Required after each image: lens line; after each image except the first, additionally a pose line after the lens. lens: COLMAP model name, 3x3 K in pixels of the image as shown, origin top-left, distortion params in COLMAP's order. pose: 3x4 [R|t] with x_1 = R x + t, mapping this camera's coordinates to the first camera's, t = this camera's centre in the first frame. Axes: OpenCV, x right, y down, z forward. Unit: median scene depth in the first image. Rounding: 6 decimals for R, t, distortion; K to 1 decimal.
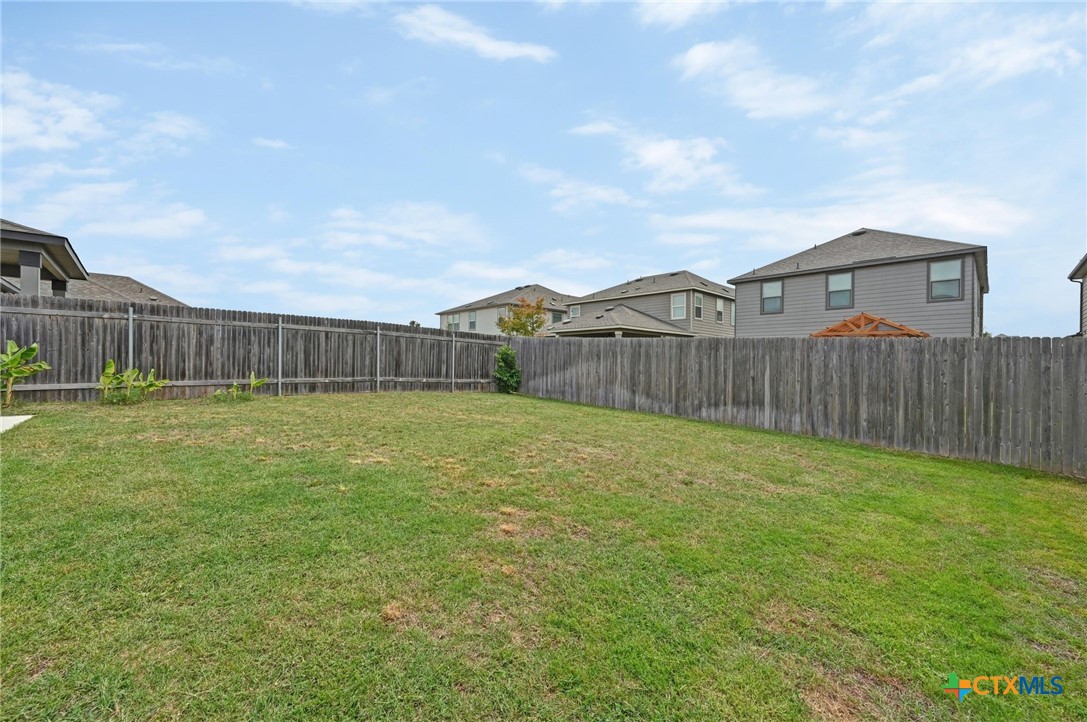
lens RADIAL K [[368.0, 0, 593.8], [0, 368.0, 349.5], [0, 0, 1]] dist [-0.010142, 0.000086]
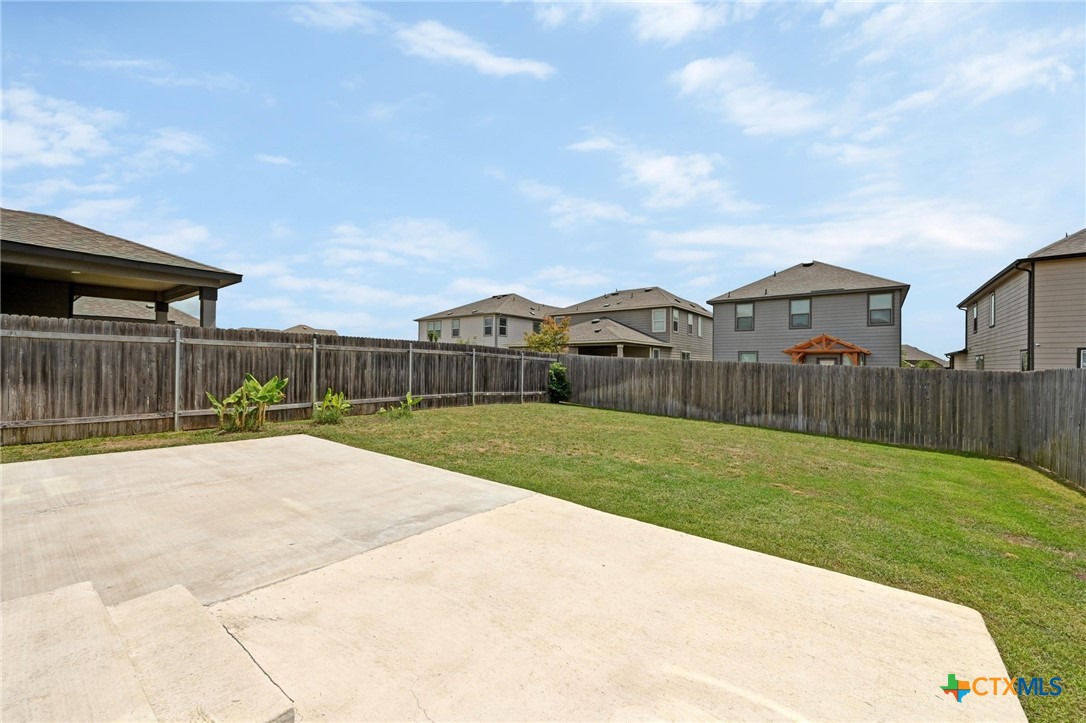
lens RADIAL K [[432.0, 0, 543.0], [0, 432.0, 361.5], [0, 0, 1]] dist [-0.007394, -0.000564]
pose [[0.999884, -0.000831, 0.015204, -0.159388], [0.000838, 1.000000, -0.000439, -0.011262], [-0.015204, 0.000452, 0.999884, -0.182157]]
